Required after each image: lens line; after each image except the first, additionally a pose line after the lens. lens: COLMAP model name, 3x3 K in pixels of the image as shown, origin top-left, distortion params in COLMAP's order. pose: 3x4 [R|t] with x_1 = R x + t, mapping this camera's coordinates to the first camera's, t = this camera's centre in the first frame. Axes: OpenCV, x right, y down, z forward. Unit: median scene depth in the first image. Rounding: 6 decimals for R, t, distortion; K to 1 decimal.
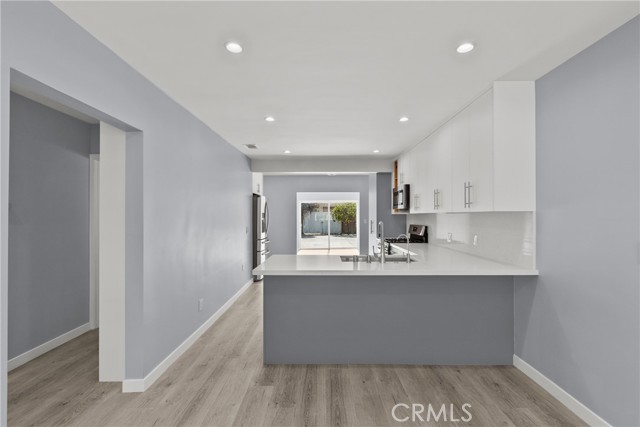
lens RADIAL K [[289.3, 0, 320.3], [0, 289.3, 213.5], [0, 0, 1]] dist [-0.008237, 0.004131]
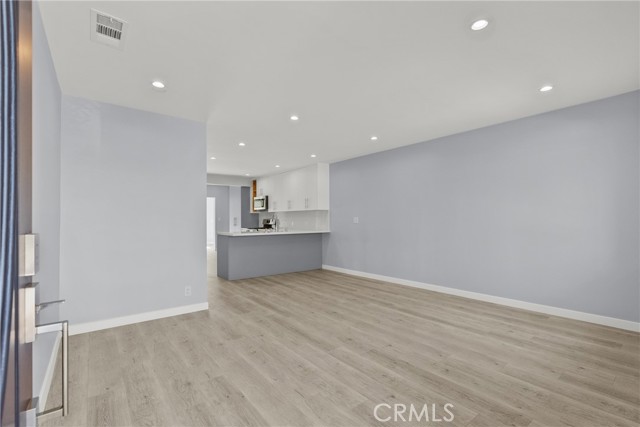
lens RADIAL K [[289.3, 0, 322.7], [0, 289.3, 218.4], [0, 0, 1]] dist [-0.008237, 0.004131]
pose [[0.781777, 0.000026, 0.623559, -0.526864], [0.001602, 0.999997, -0.002050, 0.041252], [-0.623557, 0.002601, 0.781774, -0.578104]]
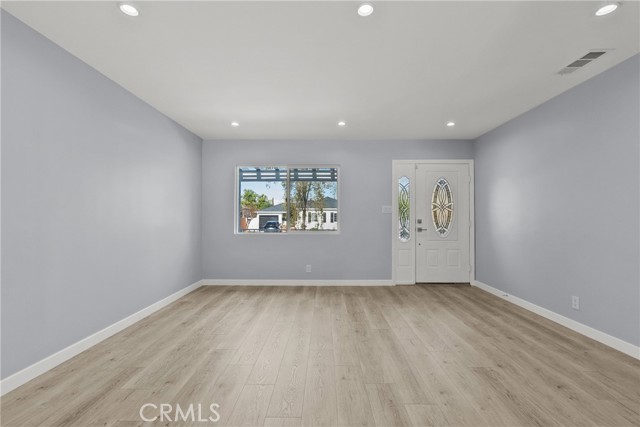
lens RADIAL K [[289.3, 0, 323.6], [0, 289.3, 214.4], [0, 0, 1]] dist [-0.008237, 0.004131]
pose [[-0.999989, -0.001035, 0.004562, -0.058814], [-0.001121, 0.999819, -0.019002, 0.052318], [-0.004541, -0.019007, -0.999809, 0.437072]]
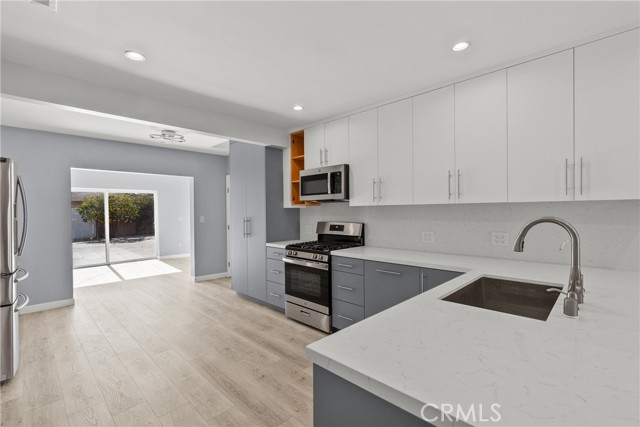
lens RADIAL K [[289.3, 0, 318.1], [0, 289.3, 213.7], [0, 0, 1]] dist [-0.008237, 0.004131]
pose [[0.700840, -0.011380, 0.713227, -0.243373], [0.004220, 0.999921, 0.011808, 0.009039], [-0.713306, -0.005265, 0.700833, 0.568948]]
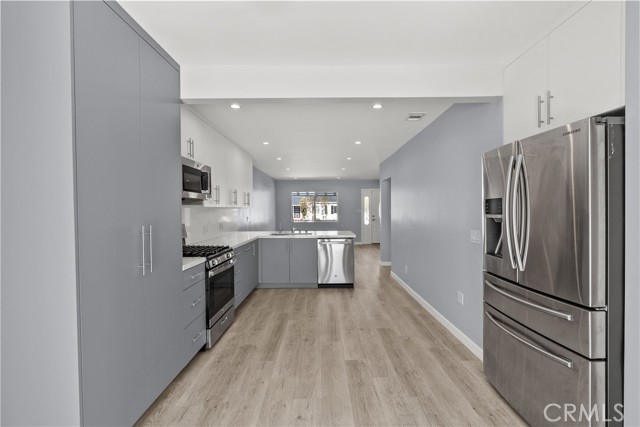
lens RADIAL K [[289.3, 0, 319.8], [0, 289.3, 213.1], [0, 0, 1]] dist [-0.008237, 0.004131]
pose [[-0.999988, 0.004658, -0.001309, 0.013670], [0.004660, 0.999989, -0.001049, 0.014295], [0.001304, -0.001055, -0.999999, 1.745700]]
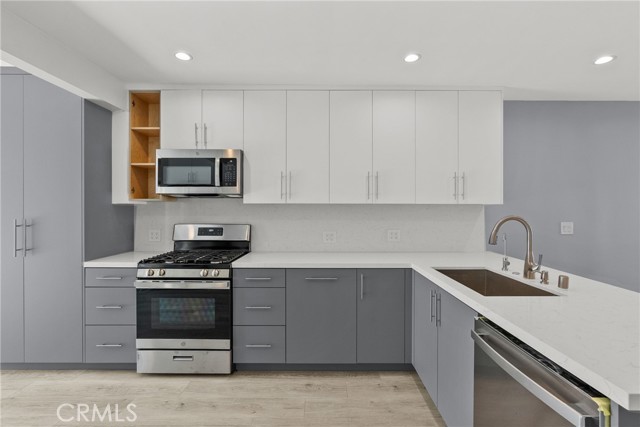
lens RADIAL K [[289.3, 0, 320.0], [0, 289.3, 210.7], [0, 0, 1]] dist [-0.008237, 0.004131]
pose [[0.002226, -0.000817, 0.999997, -0.245999], [-0.007681, 0.999970, 0.000834, 0.011718], [-0.999968, -0.007682, 0.002220, 0.855940]]
